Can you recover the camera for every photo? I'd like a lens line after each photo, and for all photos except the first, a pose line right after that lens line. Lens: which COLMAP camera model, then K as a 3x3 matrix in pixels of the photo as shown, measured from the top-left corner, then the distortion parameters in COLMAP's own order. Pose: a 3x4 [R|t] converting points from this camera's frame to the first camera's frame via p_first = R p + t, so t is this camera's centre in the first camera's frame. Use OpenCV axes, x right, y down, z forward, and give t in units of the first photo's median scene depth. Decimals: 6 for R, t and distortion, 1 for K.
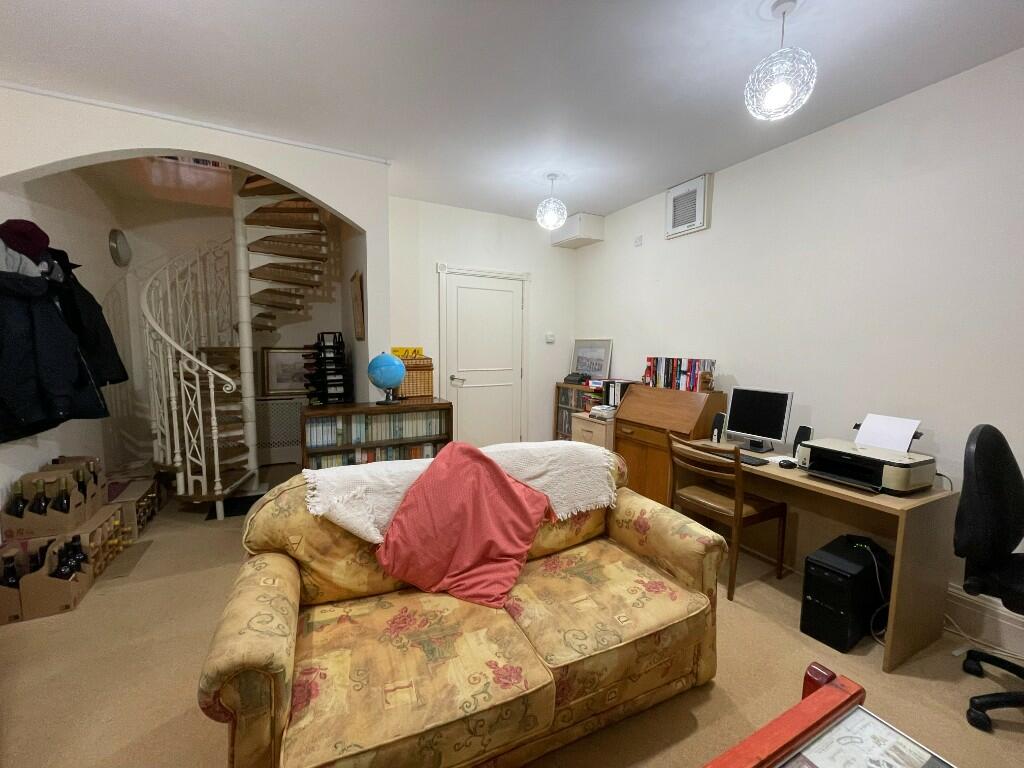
lens RADIAL K [[410.2, 0, 508.1], [0, 410.2, 384.6], [0, 0, 1]] dist [0.002855, -0.000011]
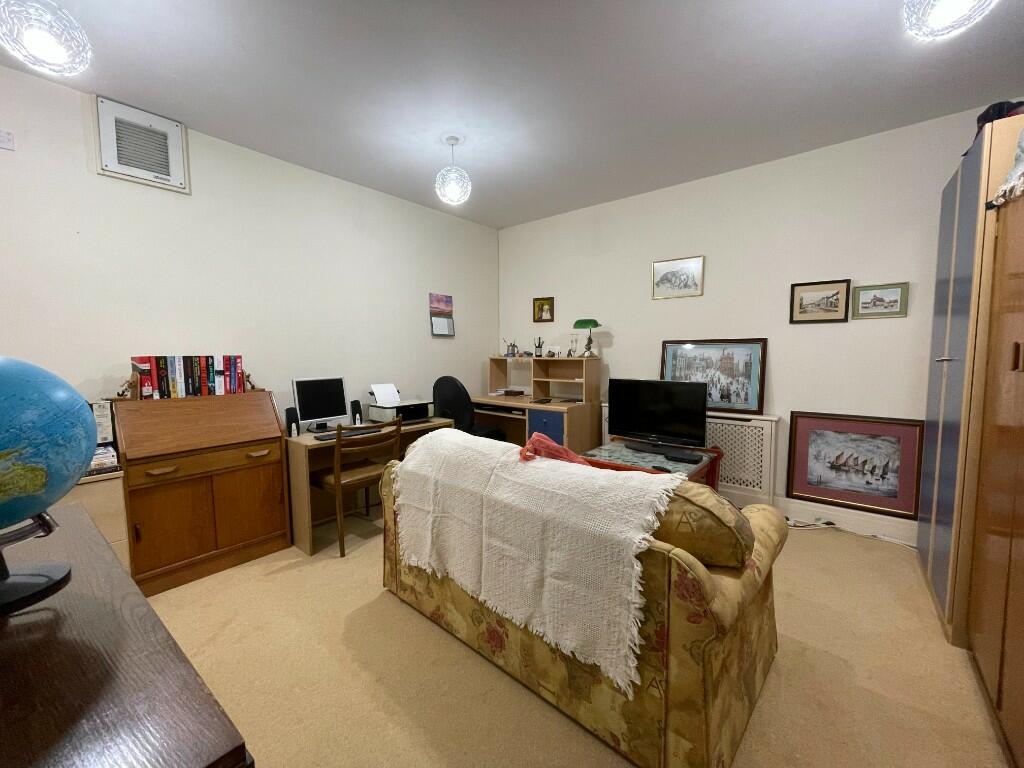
lens RADIAL K [[410.2, 0, 511.6], [0, 410.2, 382.8], [0, 0, 1]] dist [0.002855, -0.000011]
pose [[-0.386789, -0.077871, 0.918875, -0.523406], [0.091701, 0.988242, 0.122350, -0.054496], [-0.917598, 0.131586, -0.375100, 0.758876]]
